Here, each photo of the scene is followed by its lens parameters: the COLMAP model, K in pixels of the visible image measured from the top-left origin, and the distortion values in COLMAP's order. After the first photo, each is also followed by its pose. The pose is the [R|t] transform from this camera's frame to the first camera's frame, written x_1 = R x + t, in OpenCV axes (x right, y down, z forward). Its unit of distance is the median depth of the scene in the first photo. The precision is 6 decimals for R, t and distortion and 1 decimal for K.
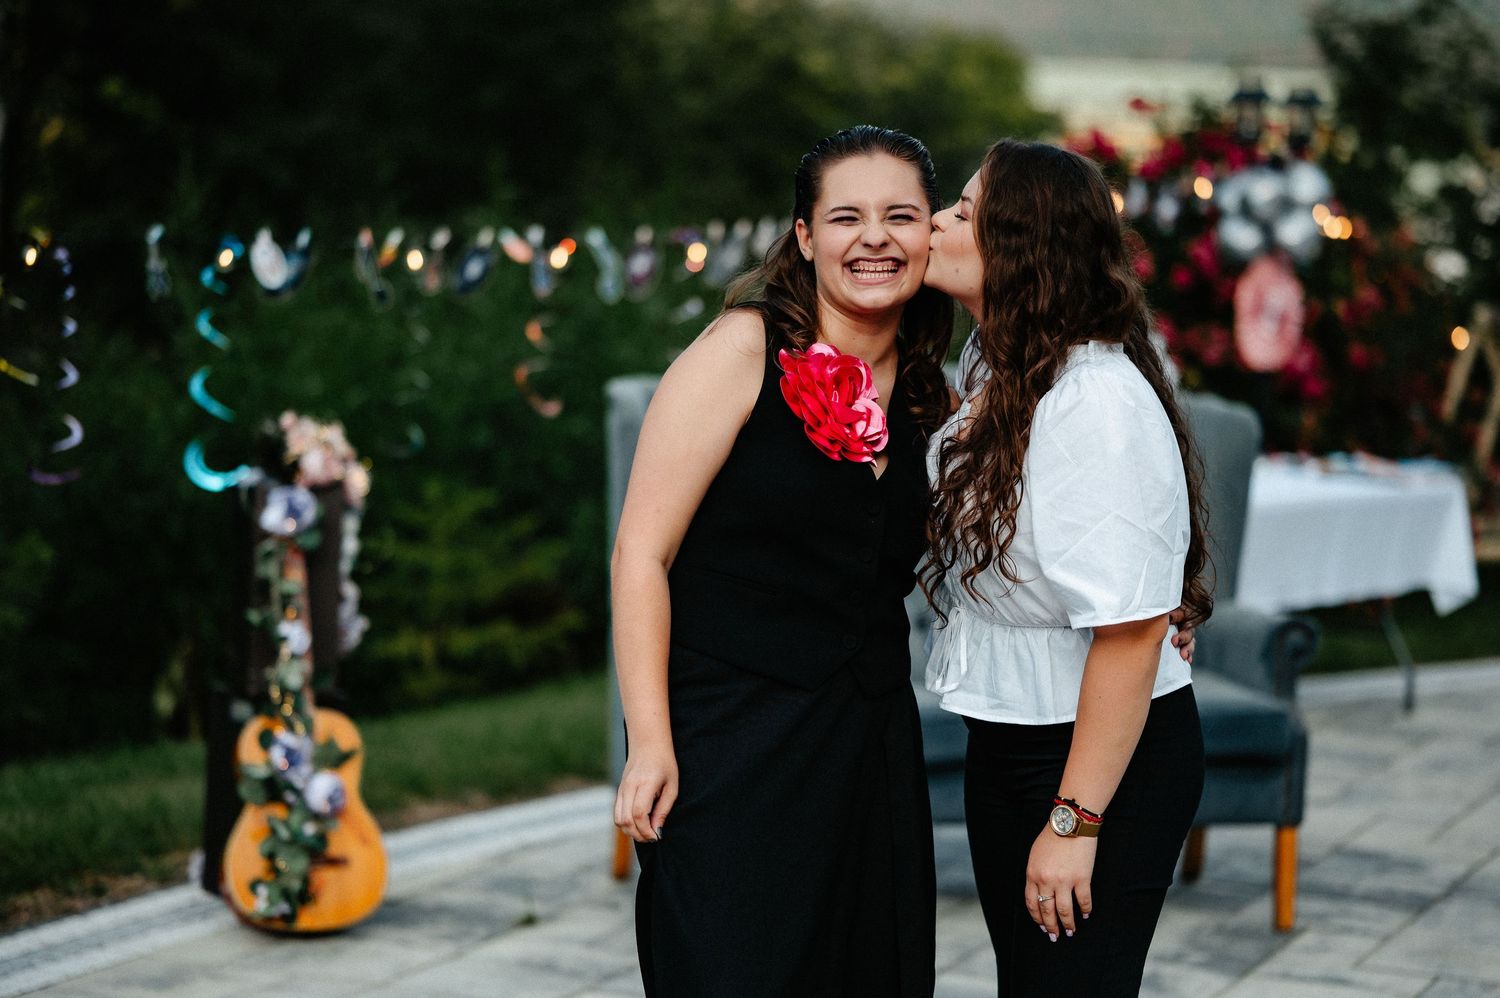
lens RADIAL K [[3574.2, 0, 751.9], [0, 3574.2, 500.3], [0, 0, 1]] dist [0.139434, -0.577556]
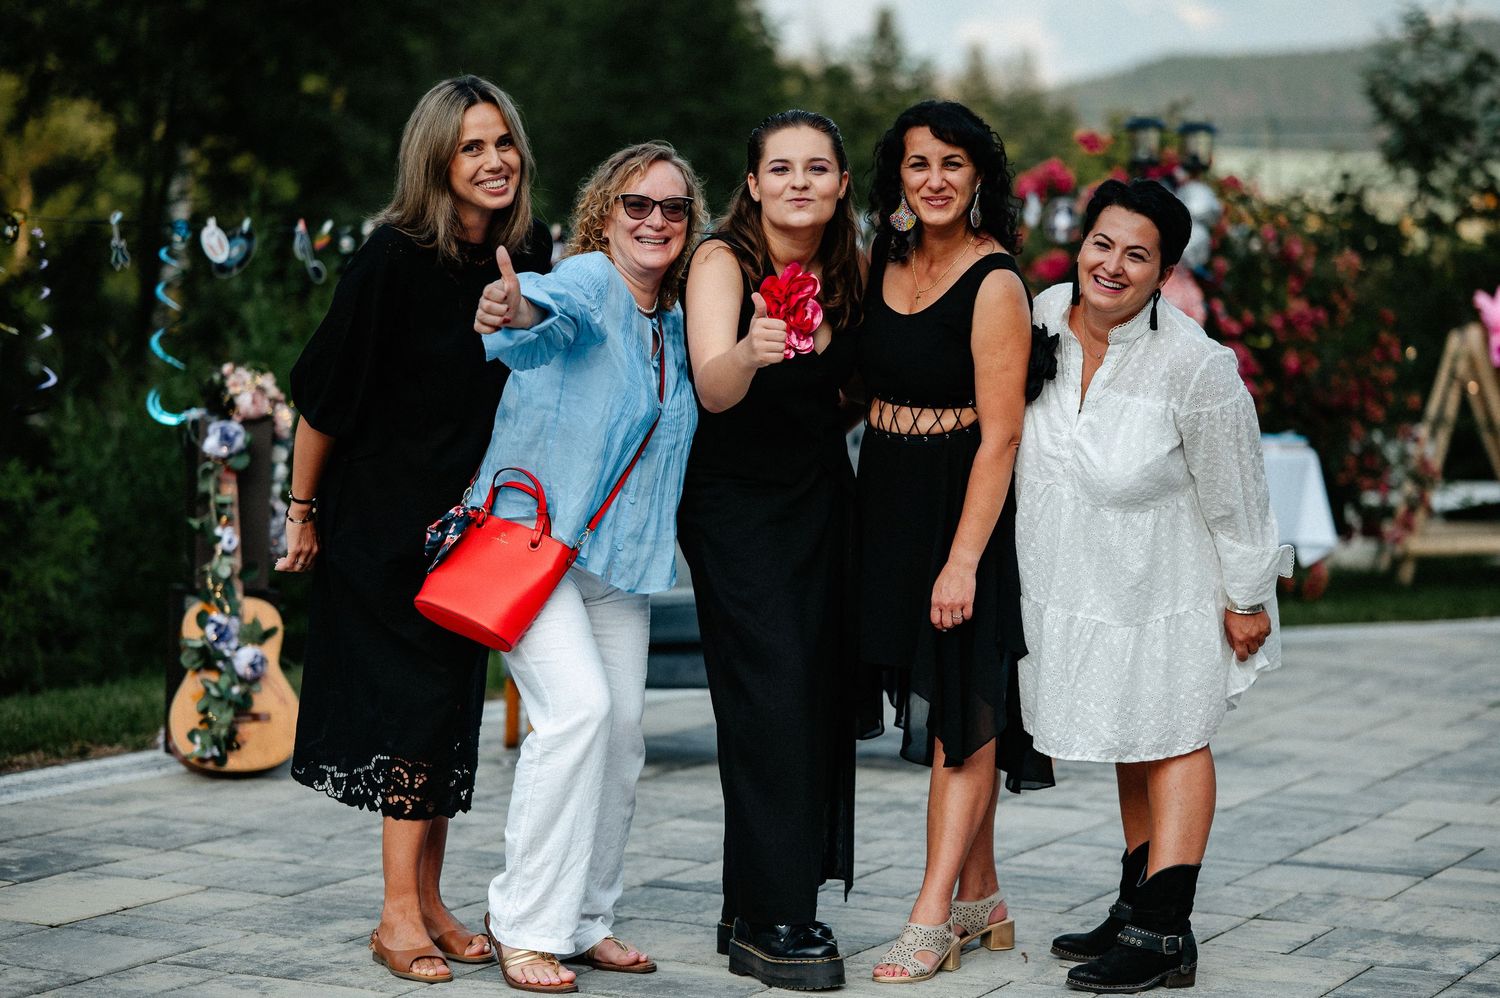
lens RADIAL K [[3561.9, 0, 777.3], [0, 3561.9, 495.7], [0, 0, 1]] dist [0.154664, -1.136717]
pose [[0.998528, -0.011965, -0.052894, 0.121048], [0.010453, 0.999532, -0.028766, 0.057079], [0.053214, 0.028171, 0.998186, -0.215059]]
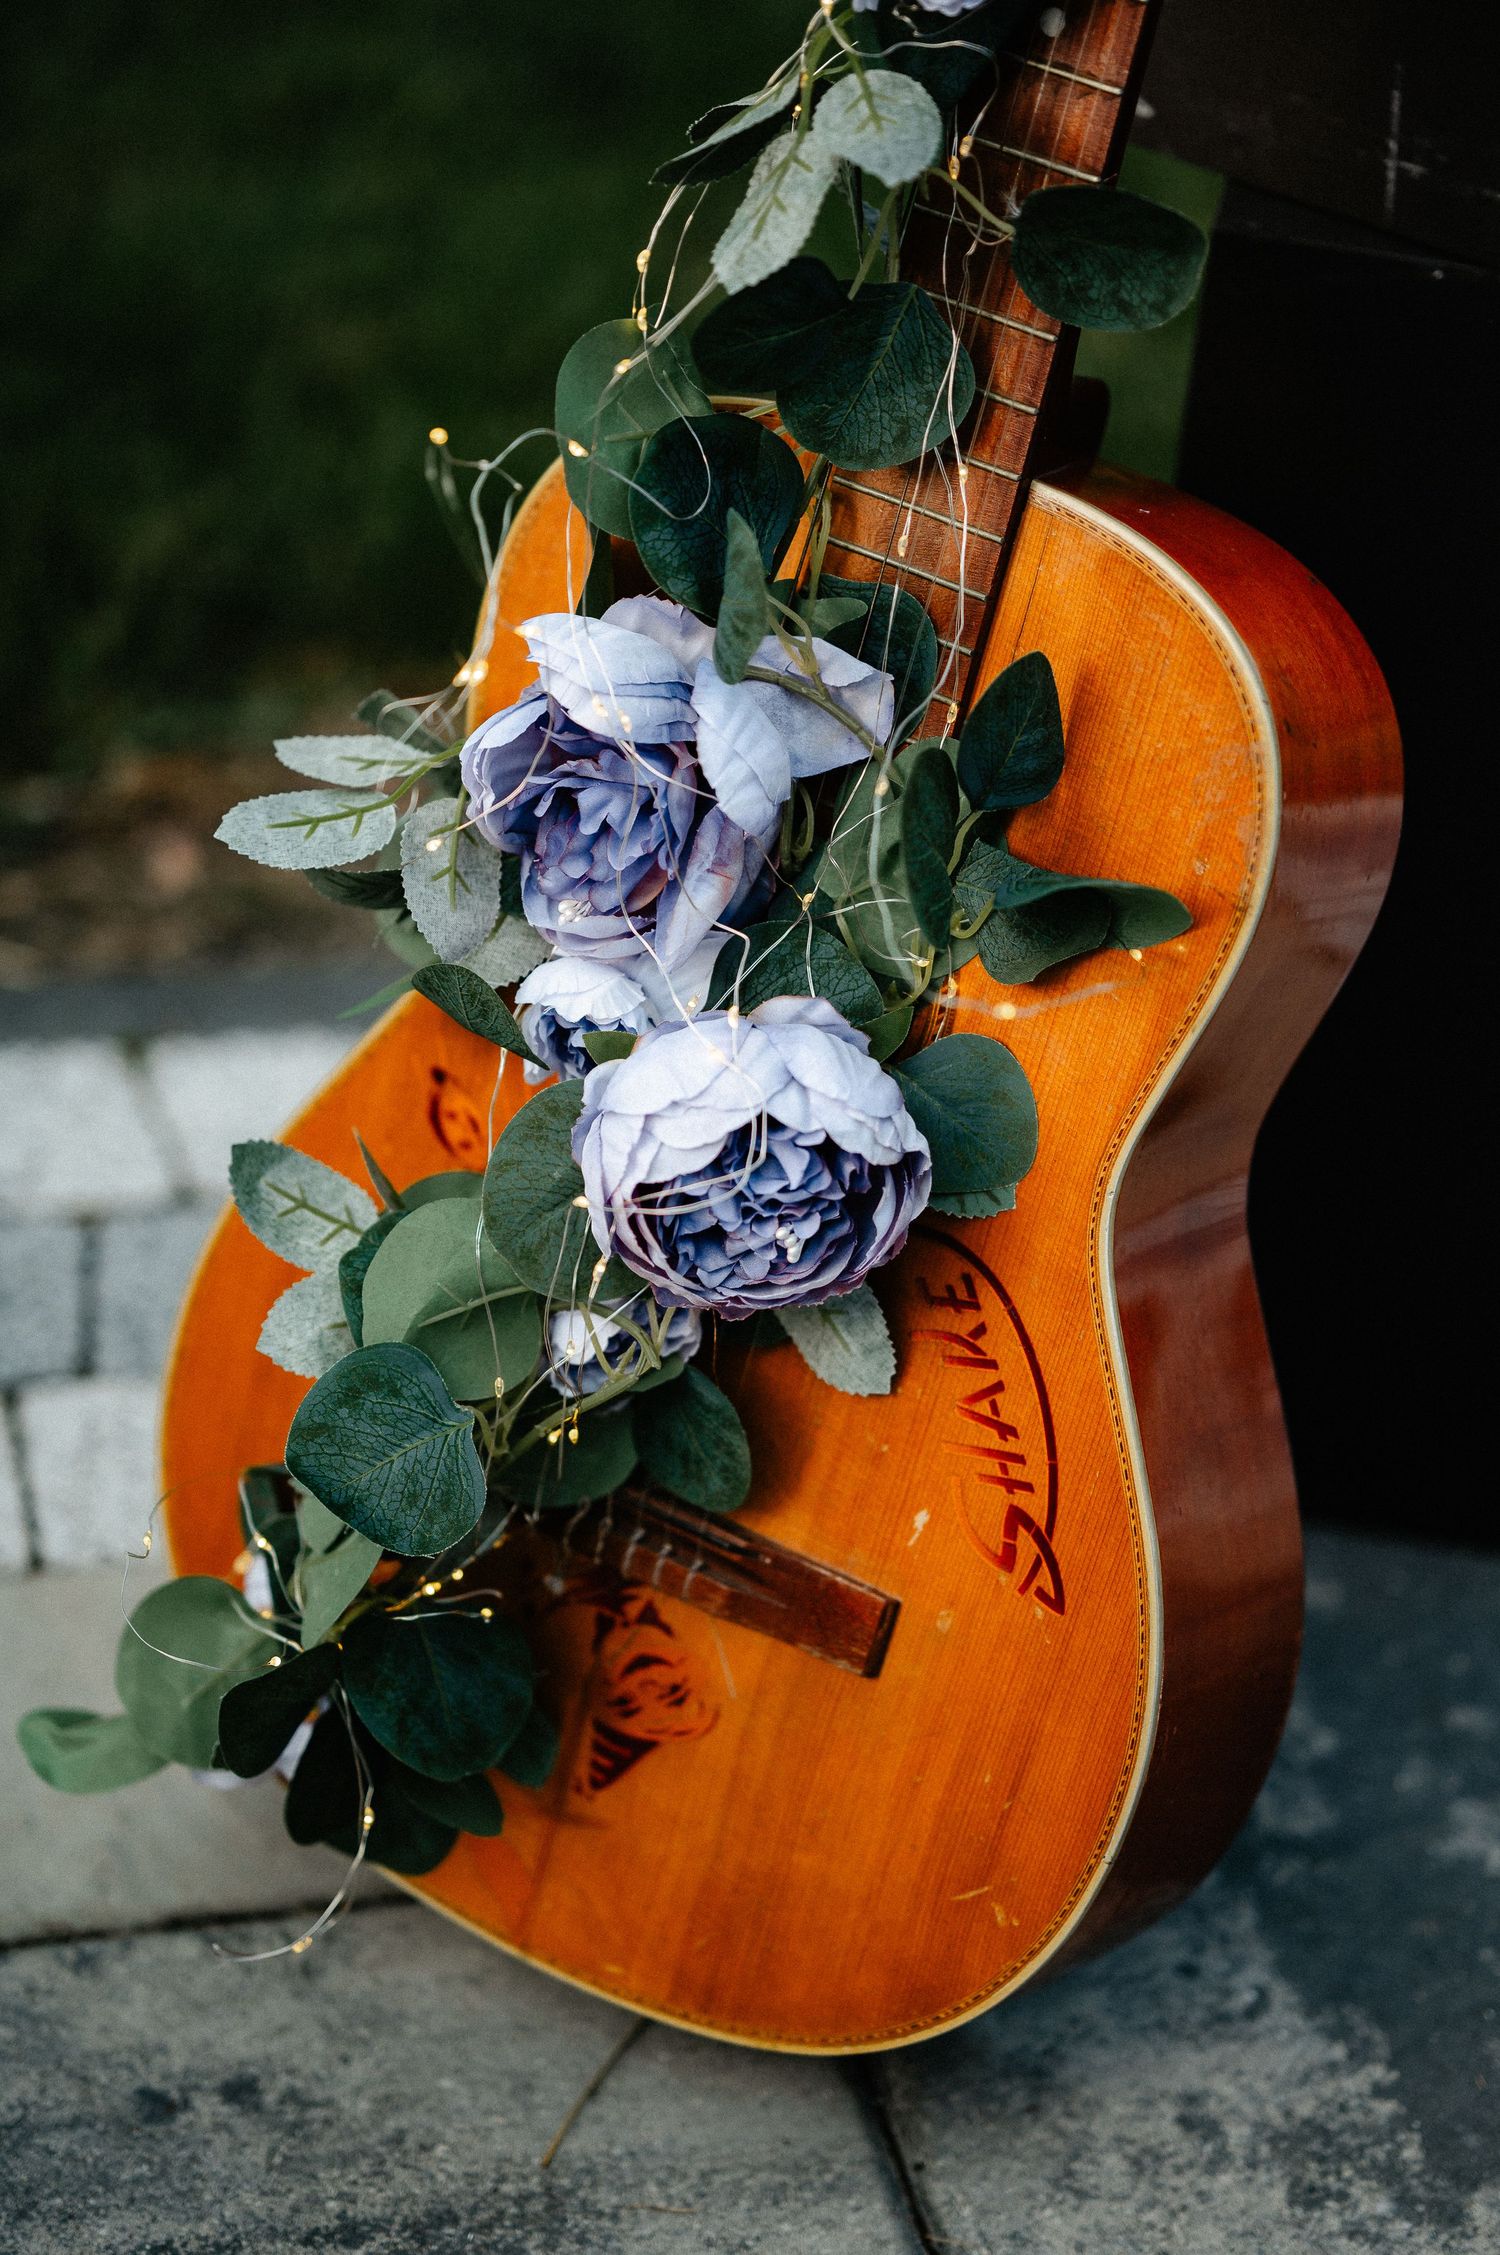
lens RADIAL K [[5528.0, 0, 747.9], [0, 5528.0, 1127.6], [0, 0, 1]] dist [0.248766, -1.022830]
pose [[0.580740, 0.453287, -0.676219, 0.016088], [-0.106600, 0.865835, 0.488842, -0.016287], [0.807080, -0.211805, 0.551145, 0.822770]]
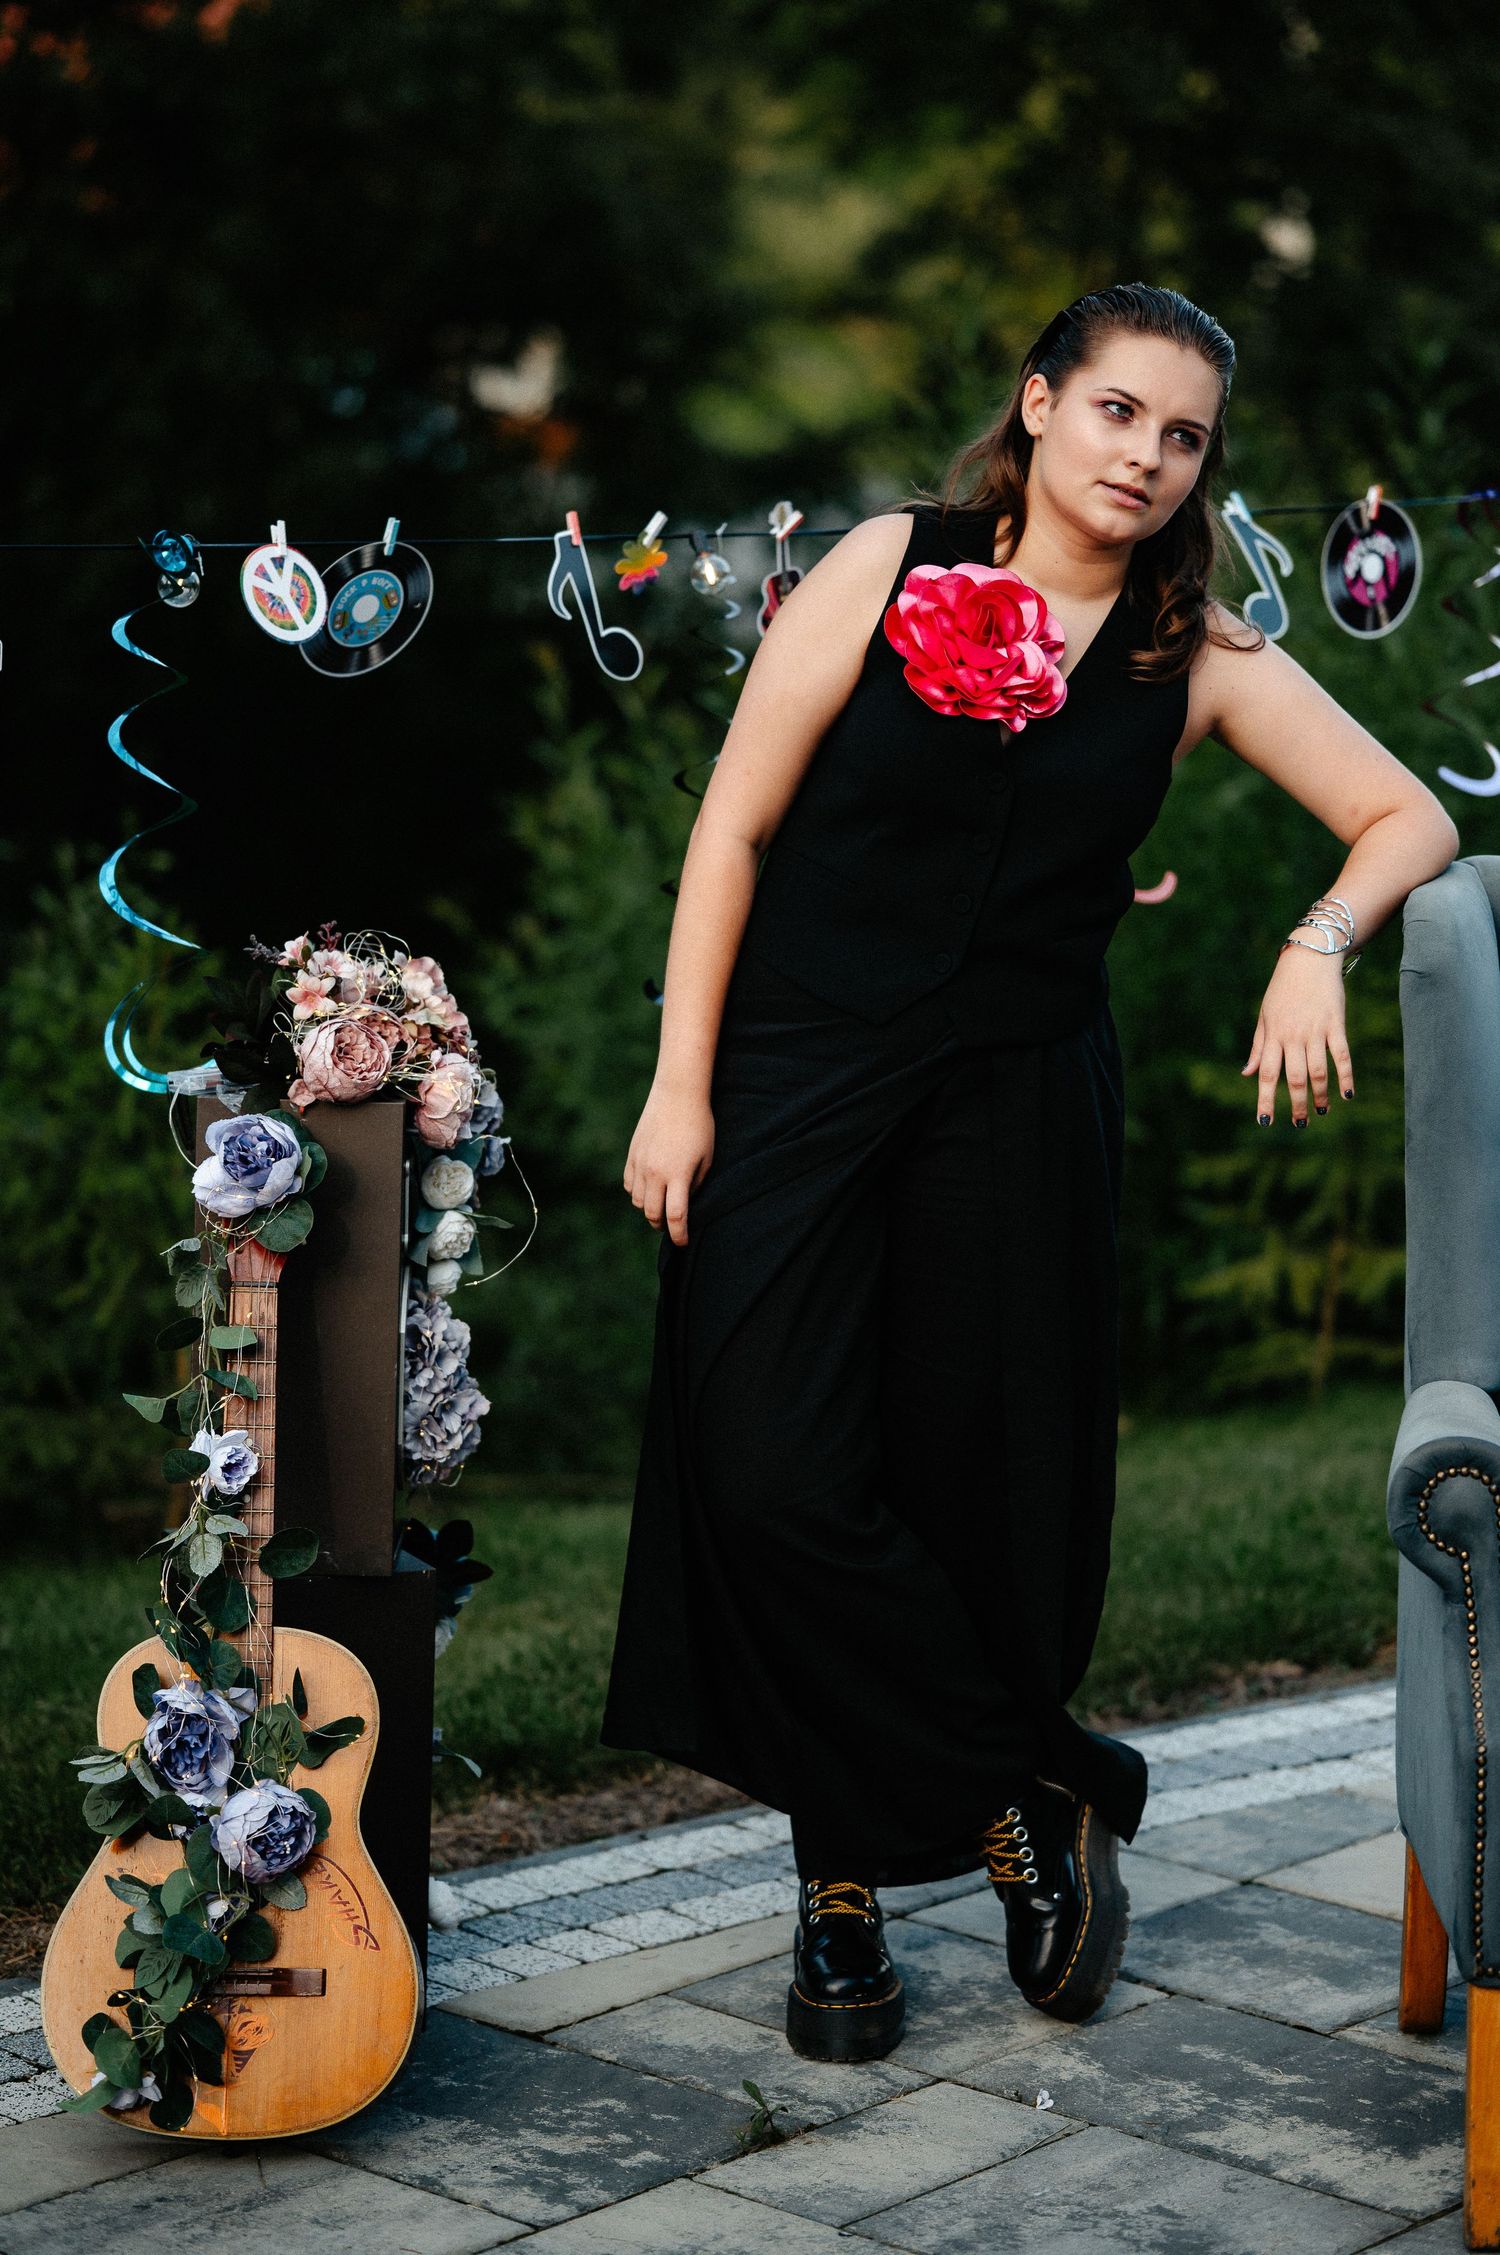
lens RADIAL K [[5312.6, 0, 715.0], [0, 5312.6, 1055.6], [0, 0, 1]] dist [0.066833, -0.369101]
pose [[0.939470, 0.022395, -0.341898, 0.139278], [-0.008048, 0.999029, 0.043325, -0.036814], [0.342536, -0.037951, 0.938738, 0.387079]]
